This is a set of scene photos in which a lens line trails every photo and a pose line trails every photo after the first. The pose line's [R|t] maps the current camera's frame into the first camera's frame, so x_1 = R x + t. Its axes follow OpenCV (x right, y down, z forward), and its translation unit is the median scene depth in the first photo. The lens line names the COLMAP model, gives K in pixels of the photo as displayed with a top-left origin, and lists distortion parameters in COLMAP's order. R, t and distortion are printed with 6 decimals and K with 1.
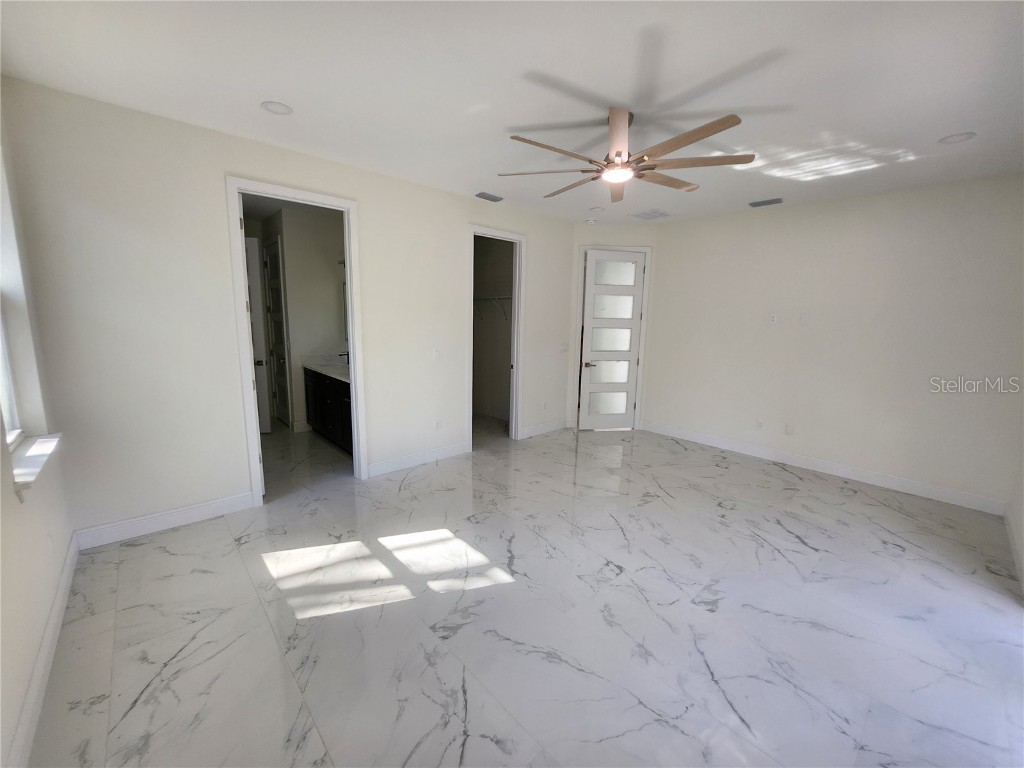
lens RADIAL K [[409.0, 0, 512.2], [0, 409.0, 378.5], [0, 0, 1]] dist [-0.019132, 0.001159]
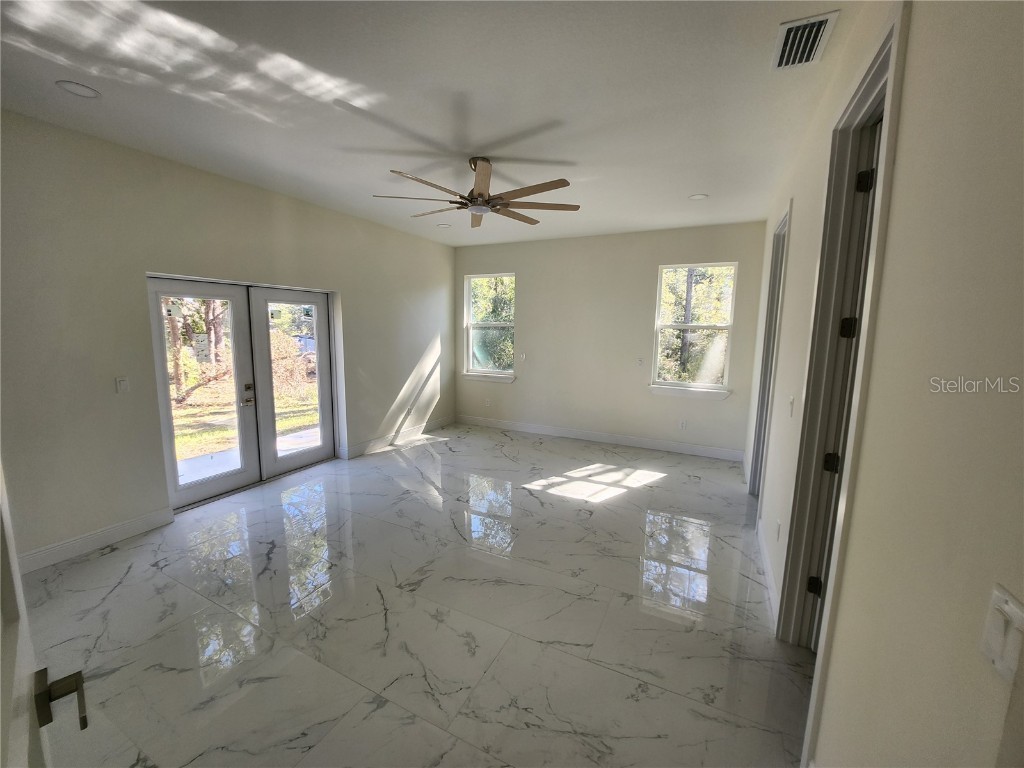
lens RADIAL K [[409.0, 0, 513.3], [0, 409.0, 384.5], [0, 0, 1]] dist [-0.019132, 0.001159]
pose [[-0.933265, 0.013464, -0.358937, 0.568147], [-0.090586, 0.958174, 0.271472, -0.318205], [0.347579, 0.285870, -0.893010, 2.133054]]
